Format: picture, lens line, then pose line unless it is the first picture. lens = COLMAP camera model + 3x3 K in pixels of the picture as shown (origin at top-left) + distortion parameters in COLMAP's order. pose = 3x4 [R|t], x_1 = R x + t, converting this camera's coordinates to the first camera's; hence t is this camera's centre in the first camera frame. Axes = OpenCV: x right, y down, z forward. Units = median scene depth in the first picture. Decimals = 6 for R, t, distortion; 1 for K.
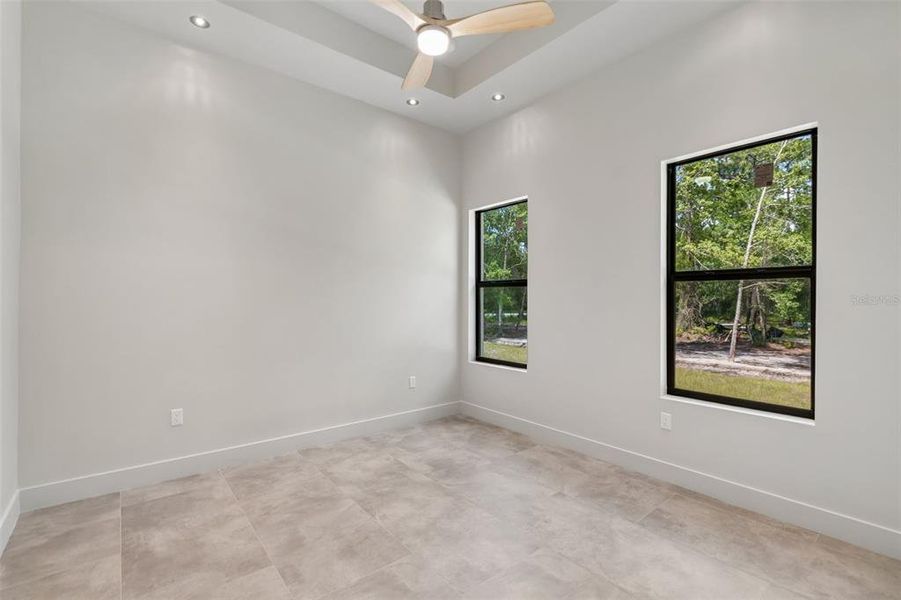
lens RADIAL K [[418.4, 0, 450.3], [0, 418.4, 287.5], [0, 0, 1]] dist [0.044532, -0.018797]
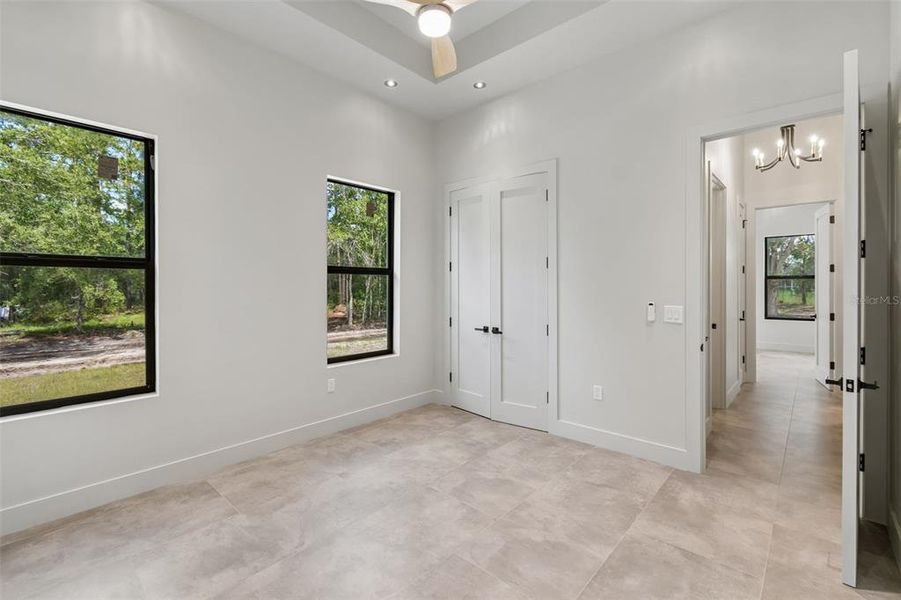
lens RADIAL K [[392.4, 0, 466.8], [0, 392.4, 288.0], [0, 0, 1]] dist [-0.056442, 0.020074]
pose [[-0.188060, -0.003459, 0.982151, -0.719592], [-0.021424, 0.999770, -0.000582, 0.022040], [-0.981924, -0.021151, -0.188091, 0.876467]]
